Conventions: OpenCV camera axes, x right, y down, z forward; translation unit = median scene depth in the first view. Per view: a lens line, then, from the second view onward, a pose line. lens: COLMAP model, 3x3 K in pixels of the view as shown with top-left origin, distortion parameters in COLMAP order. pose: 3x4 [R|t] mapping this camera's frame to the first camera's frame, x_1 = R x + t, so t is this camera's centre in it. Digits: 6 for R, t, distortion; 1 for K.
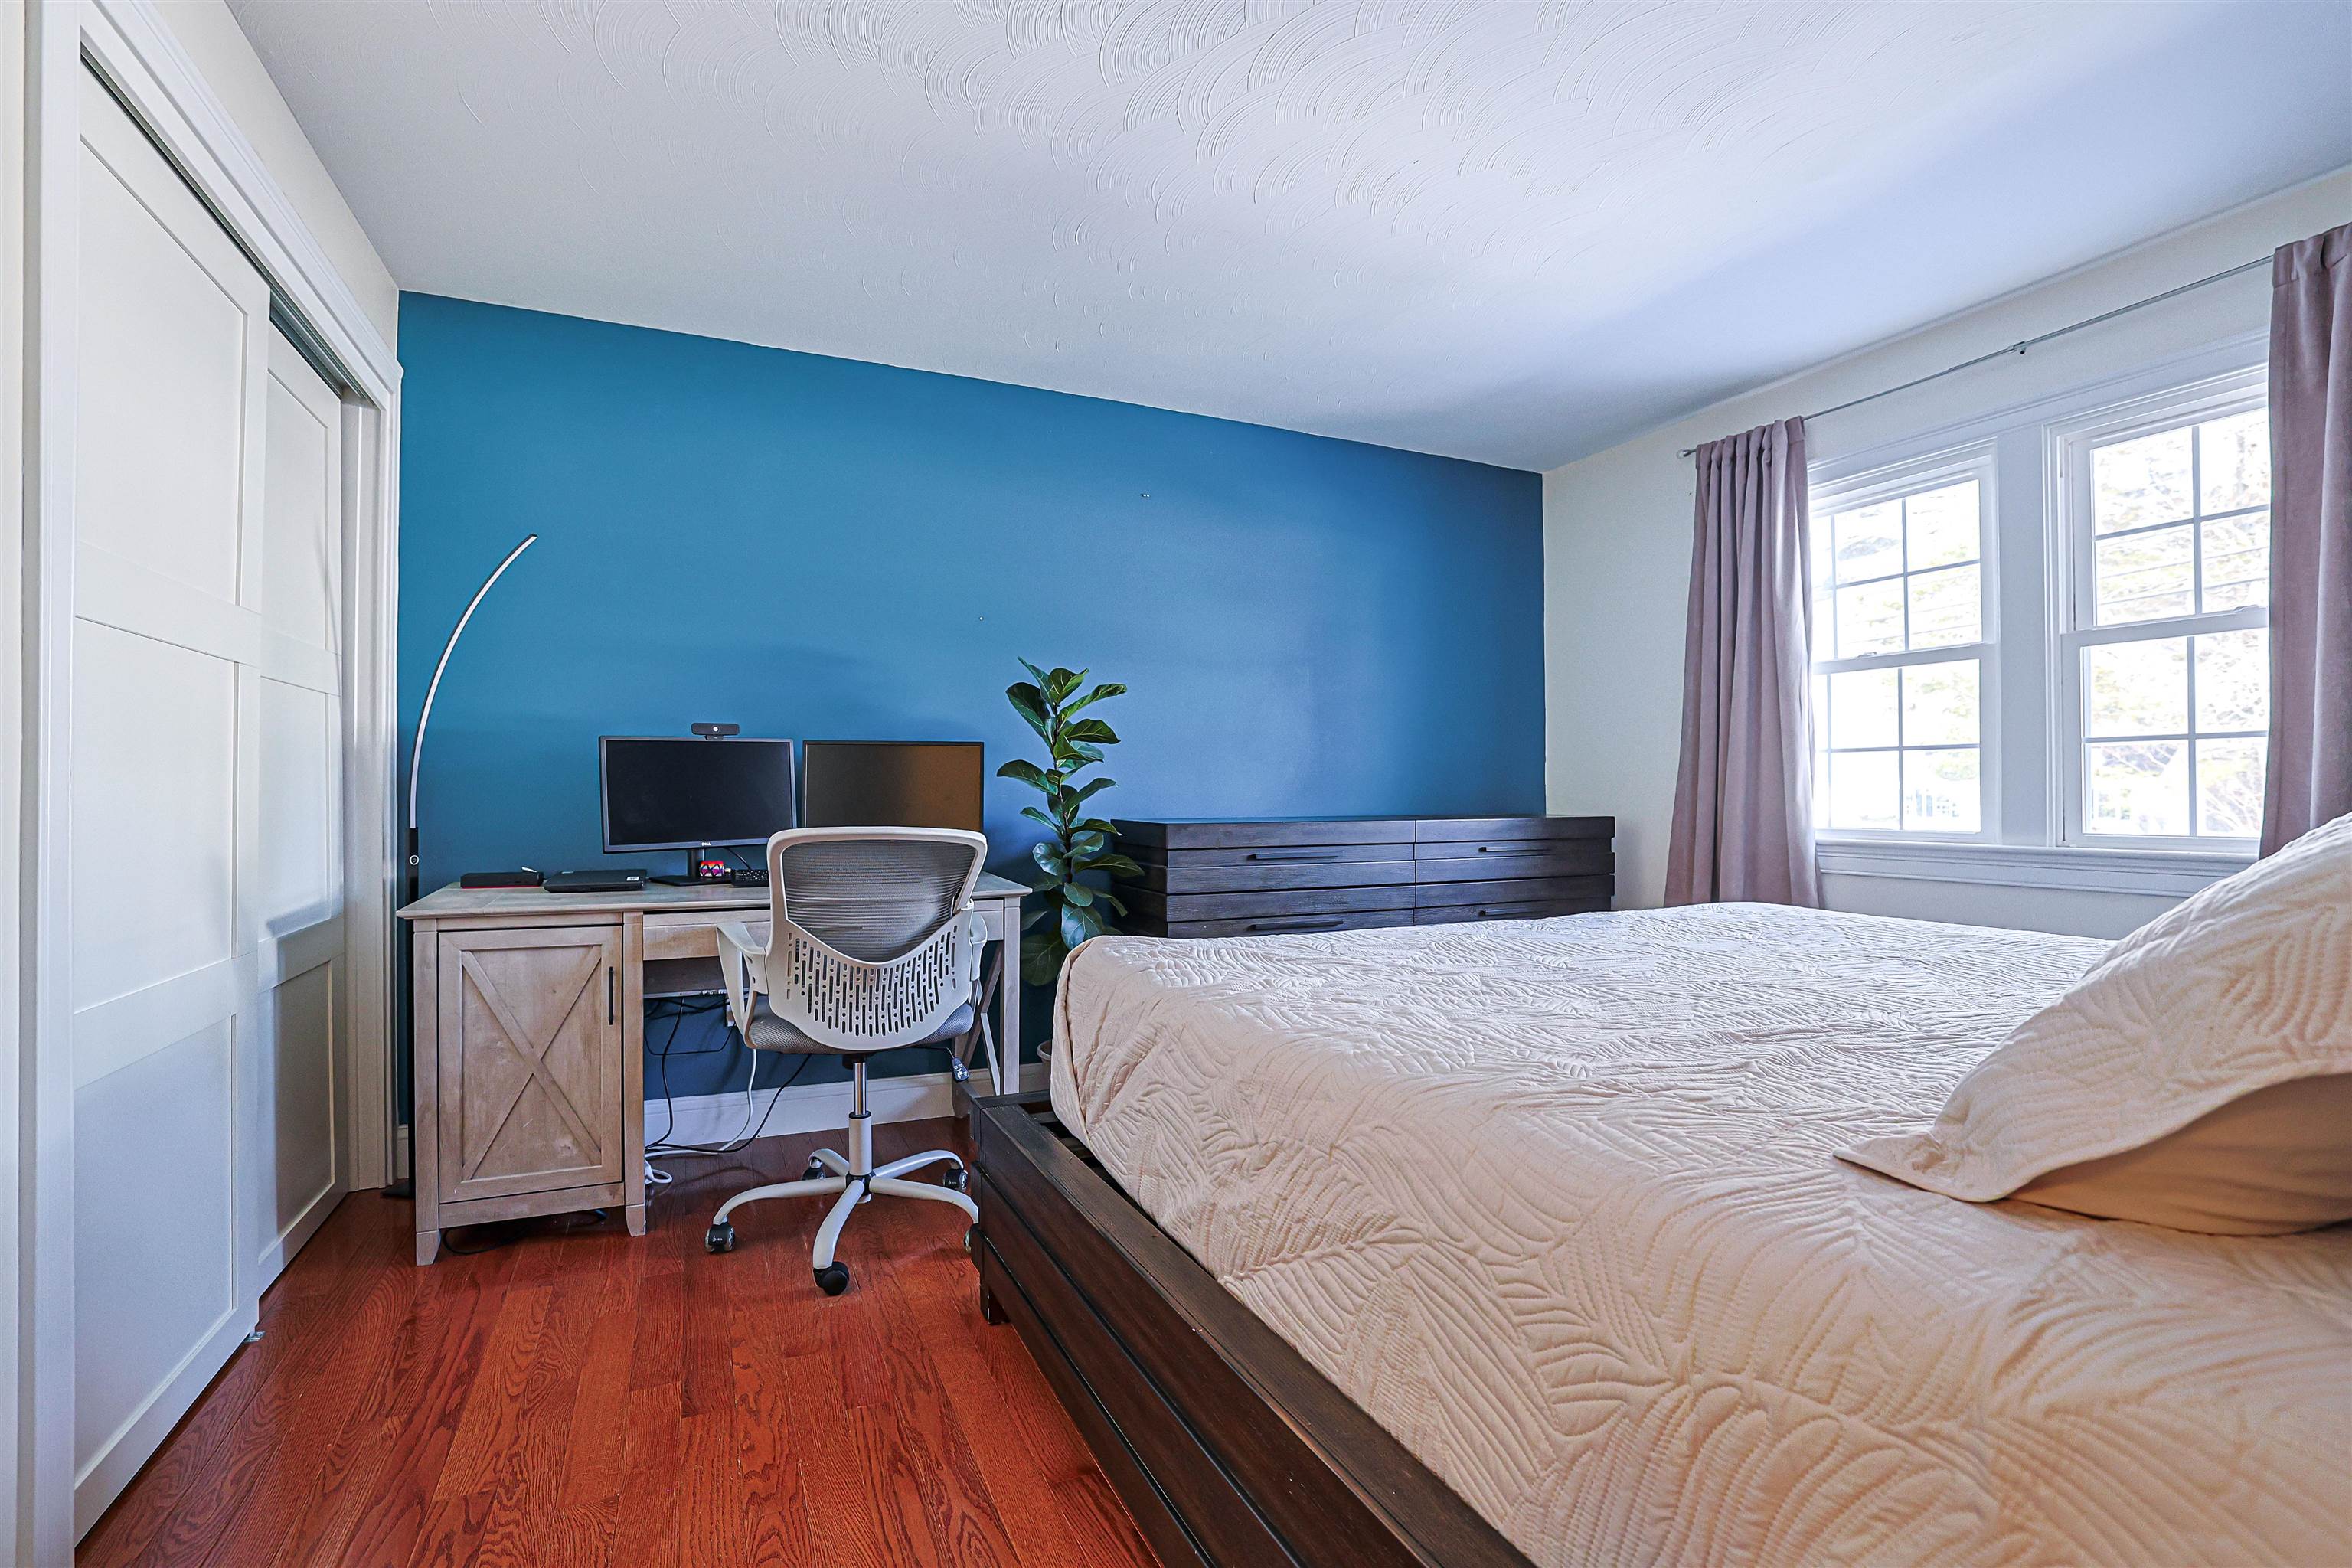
lens RADIAL K [[1084.3, 0, 1183.2], [0, 1084.3, 790.5], [0, 0, 1]] dist [-0.040534, 0.018317]
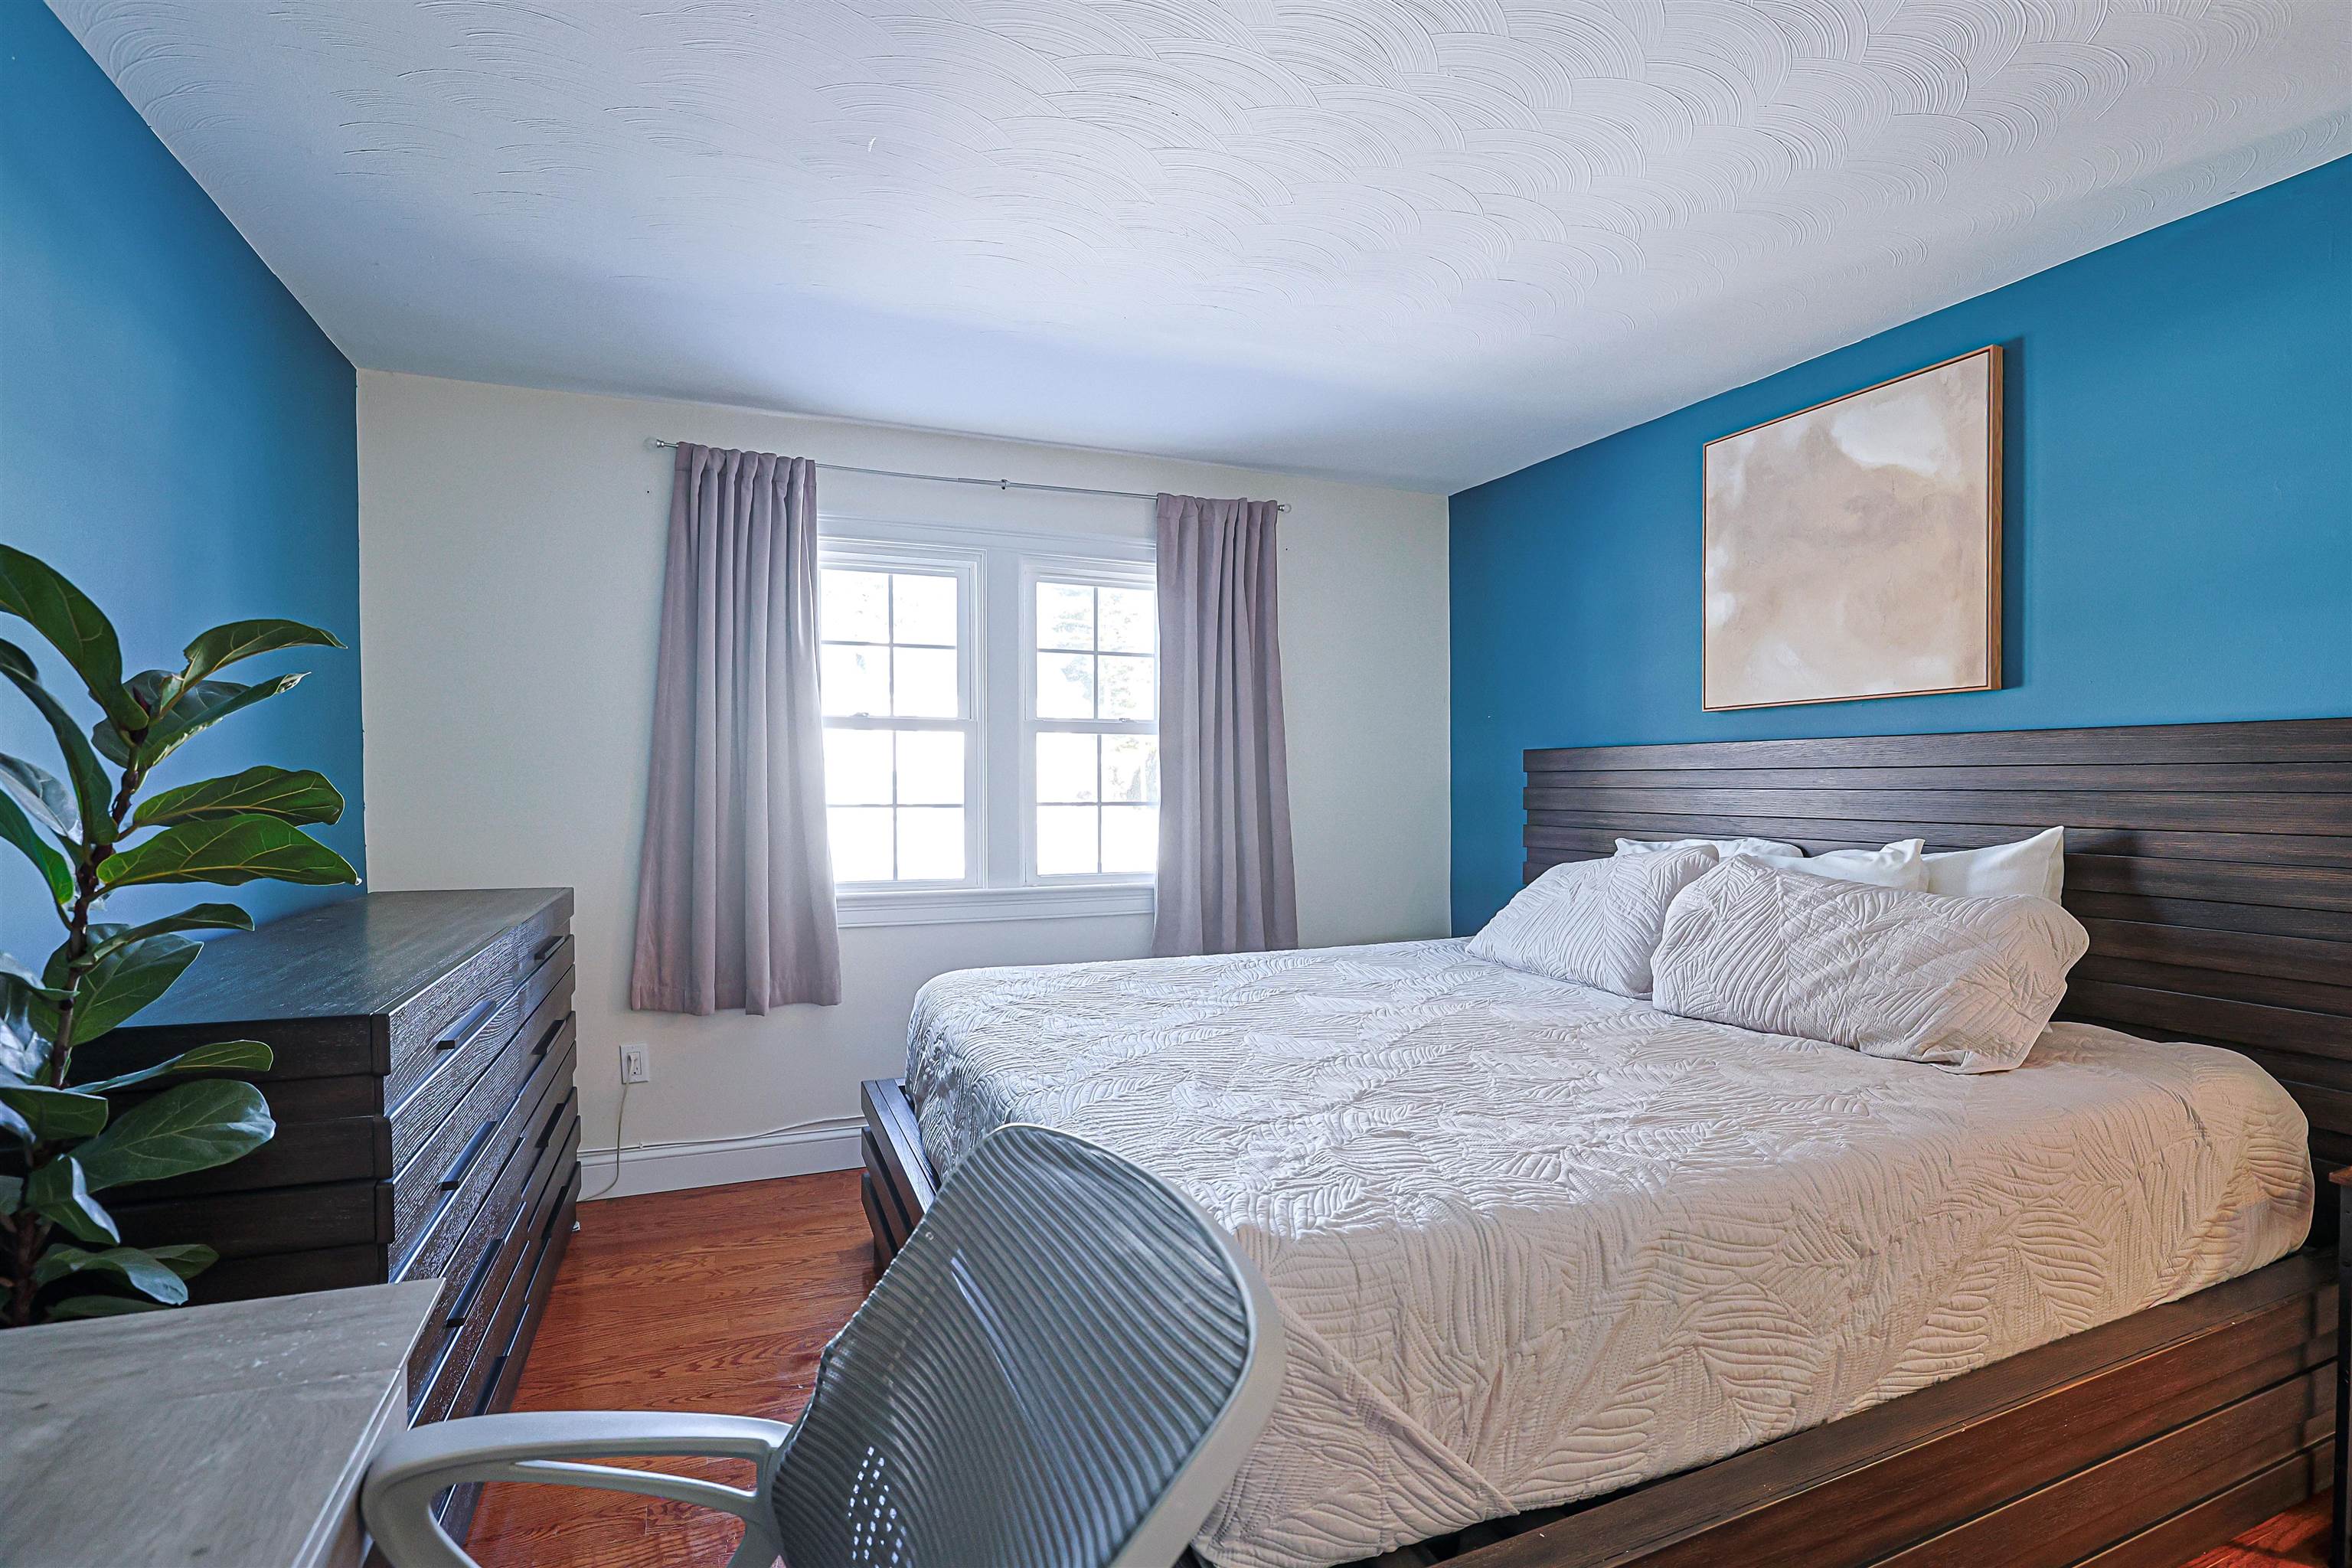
lens RADIAL K [[1084.3, 0, 1183.2], [0, 1084.3, 790.5], [0, 0, 1]] dist [-0.040534, 0.018317]
pose [[0.022027, 0.009361, 0.999714, -0.434647], [0.007854, 0.999924, -0.009536, -0.045122], [-0.999727, 0.008062, 0.021952, 0.728697]]
